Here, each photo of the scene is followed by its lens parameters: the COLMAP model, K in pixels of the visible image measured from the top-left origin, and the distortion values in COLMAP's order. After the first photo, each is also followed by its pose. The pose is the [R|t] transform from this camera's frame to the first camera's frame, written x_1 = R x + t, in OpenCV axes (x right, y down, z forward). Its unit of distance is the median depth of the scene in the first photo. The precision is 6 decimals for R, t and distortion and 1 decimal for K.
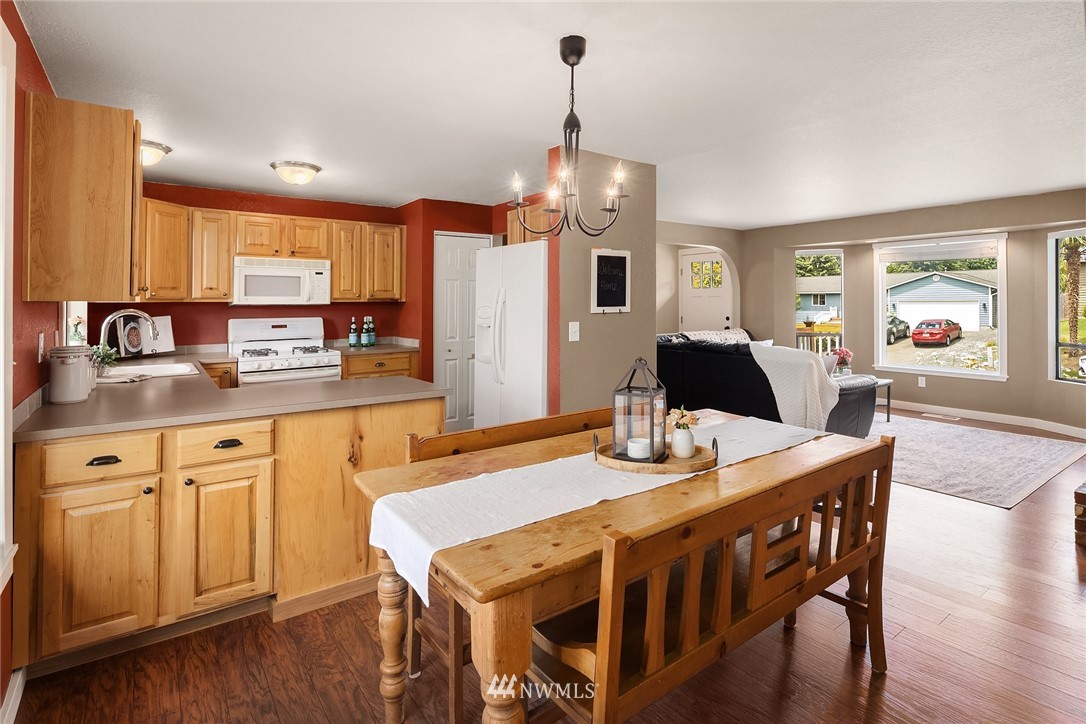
lens RADIAL K [[527.3, 0, 546.1], [0, 527.3, 303.6], [0, 0, 1]] dist [0.005007, -0.002653]
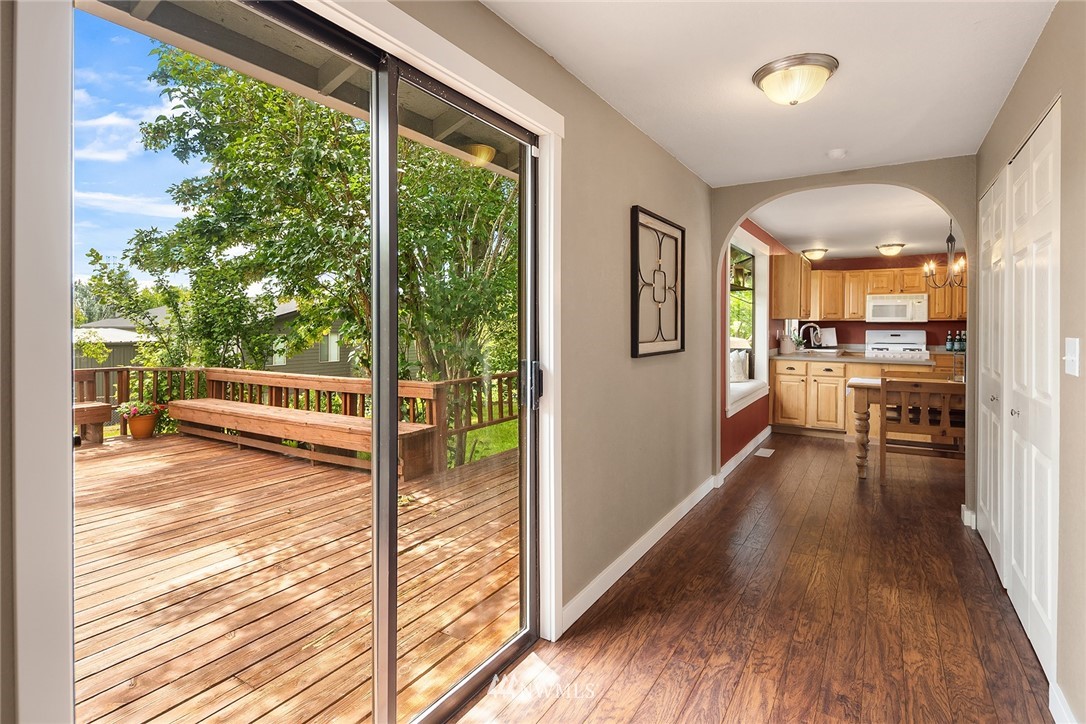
lens RADIAL K [[527.3, 0, 565.6], [0, 527.3, 331.1], [0, 0, 1]] dist [0.005007, -0.002653]
pose [[0.378984, 0.009201, -0.925358, 0.661618], [-0.005480, 0.999955, 0.007698, 0.023668], [0.925387, 0.002153, 0.379017, -0.607300]]
